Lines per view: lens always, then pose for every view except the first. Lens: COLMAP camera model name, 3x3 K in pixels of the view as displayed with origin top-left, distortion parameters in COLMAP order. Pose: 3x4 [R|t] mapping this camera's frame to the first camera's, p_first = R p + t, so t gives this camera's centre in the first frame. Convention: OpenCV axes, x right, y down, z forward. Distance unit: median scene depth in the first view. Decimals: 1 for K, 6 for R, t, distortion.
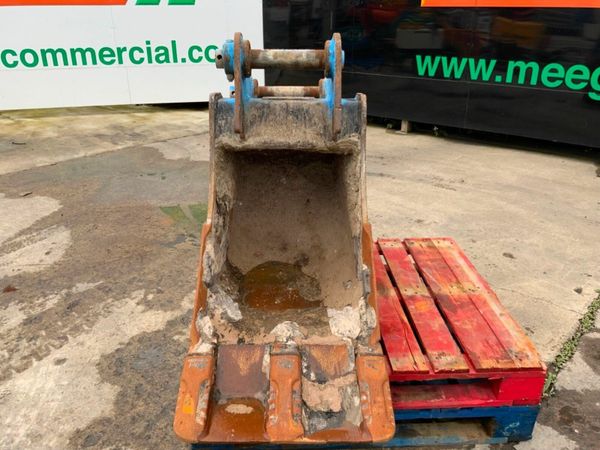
lens RADIAL K [[500.7, 0, 300.7], [0, 500.7, 226.1], [0, 0, 1]] dist [0.069291, -0.114364]
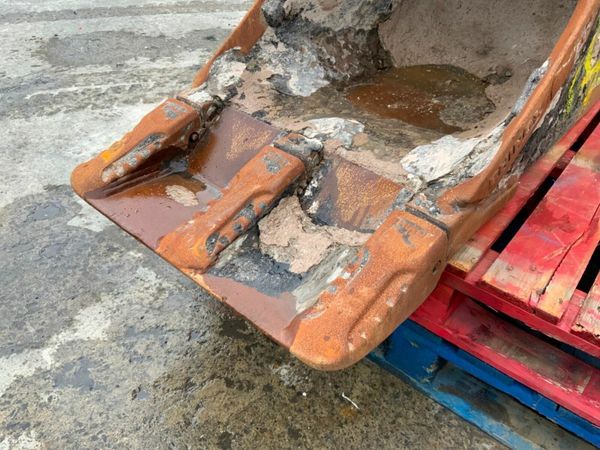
lens RADIAL K [[500.7, 0, 294.4], [0, 500.7, 226.6], [0, 0, 1]] dist [0.069291, -0.114364]
pose [[0.745608, 0.429517, -0.509494, 0.236411], [-0.289350, 0.897400, 0.333090, 0.116497], [0.600288, -0.100933, 0.793389, 0.451987]]
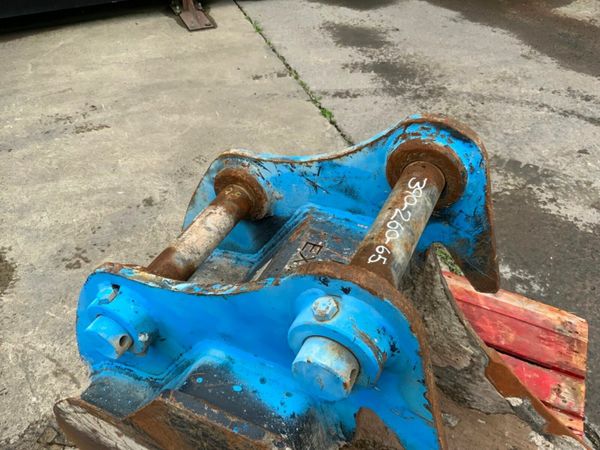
lens RADIAL K [[500.7, 0, 296.1], [0, 500.7, 224.3], [0, 0, 1]] dist [0.069291, -0.114364]
pose [[0.463593, -0.611685, 0.641033, -0.289631], [0.350427, 0.791063, 0.501418, -0.528273], [-0.813807, -0.007819, 0.581082, 0.780429]]
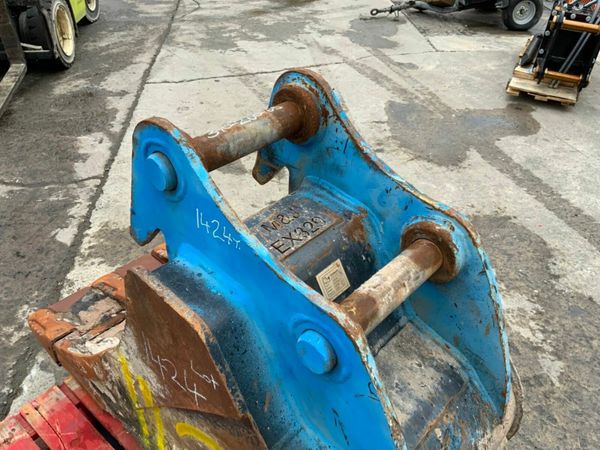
lens RADIAL K [[500.7, 0, 299.9], [0, 500.7, 229.2], [0, 0, 1]] dist [0.069291, -0.114364]
pose [[-0.685611, 0.422414, -0.592878, 0.269286], [-0.302324, 0.575654, 0.759752, -0.657365], [0.662222, 0.700135, -0.266968, 1.172934]]
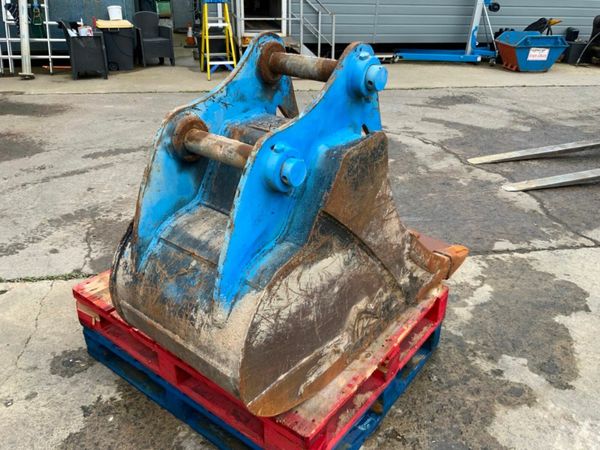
lens RADIAL K [[500.7, 0, 298.3], [0, 500.7, 221.0], [0, 0, 1]] dist [0.069291, -0.114364]
pose [[-0.762845, -0.305524, 0.569844, -0.535714], [0.234592, 0.690483, 0.684251, -0.693562], [-0.602523, 0.655659, -0.455059, 1.466234]]
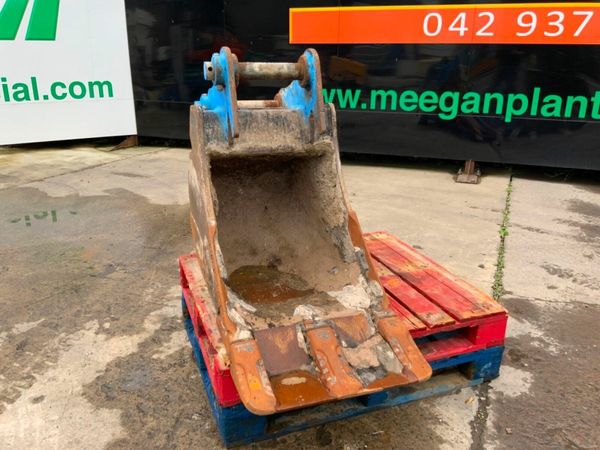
lens RADIAL K [[500.7, 0, 301.6], [0, 500.7, 224.8], [0, 0, 1]] dist [0.069291, -0.114364]
pose [[0.950162, -0.095813, 0.296669, -0.299862], [0.118805, 0.991077, -0.060425, 0.075491], [-0.288232, 0.092659, 0.953067, -0.047135]]
